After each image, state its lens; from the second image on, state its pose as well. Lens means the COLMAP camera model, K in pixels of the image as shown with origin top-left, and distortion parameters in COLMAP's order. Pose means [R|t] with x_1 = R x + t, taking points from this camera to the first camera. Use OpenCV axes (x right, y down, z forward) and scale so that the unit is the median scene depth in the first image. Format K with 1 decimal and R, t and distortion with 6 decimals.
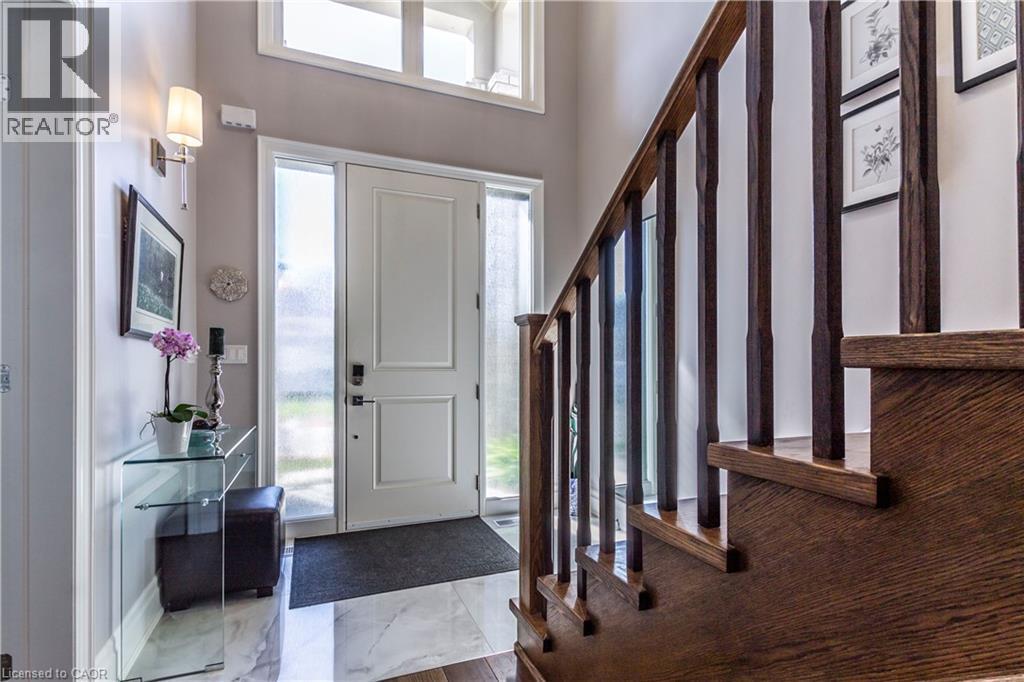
lens RADIAL K [[476.3, 0, 506.6], [0, 476.3, 355.4], [0, 0, 1]] dist [0.000756, -0.000664]
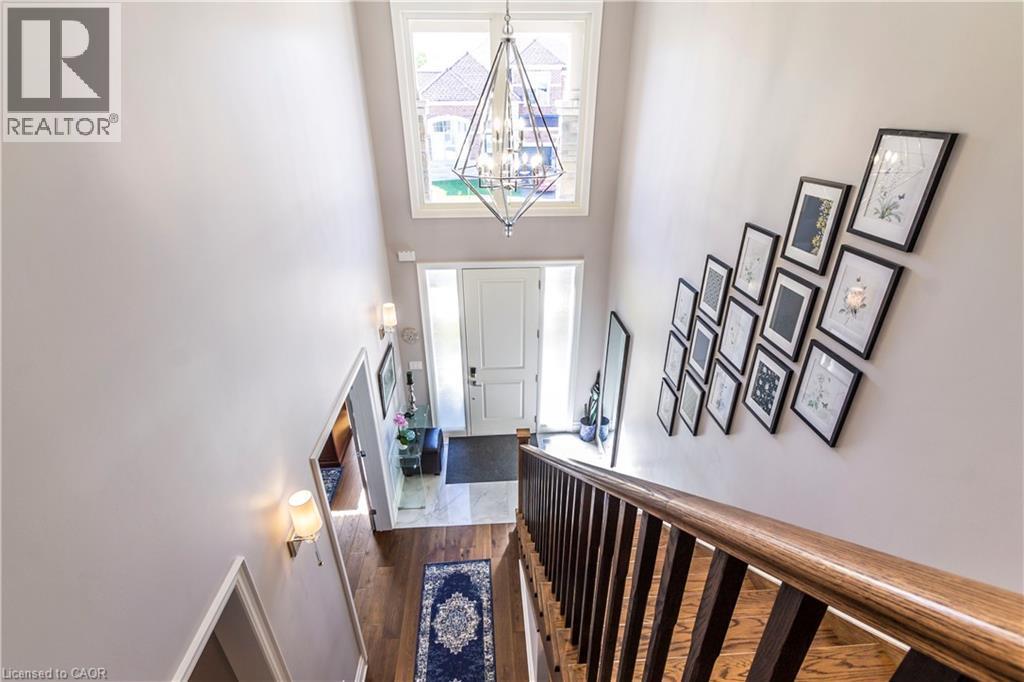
lens RADIAL K [[476.5, 0, 515.9], [0, 476.5, 348.0], [0, 0, 1]] dist [0.001948, -0.000105]
pose [[0.950746, 0.142694, -0.275175, 0.411811], [0.000320, 0.887288, 0.461215, -1.028768], [0.309972, -0.438586, 0.843540, -0.602879]]
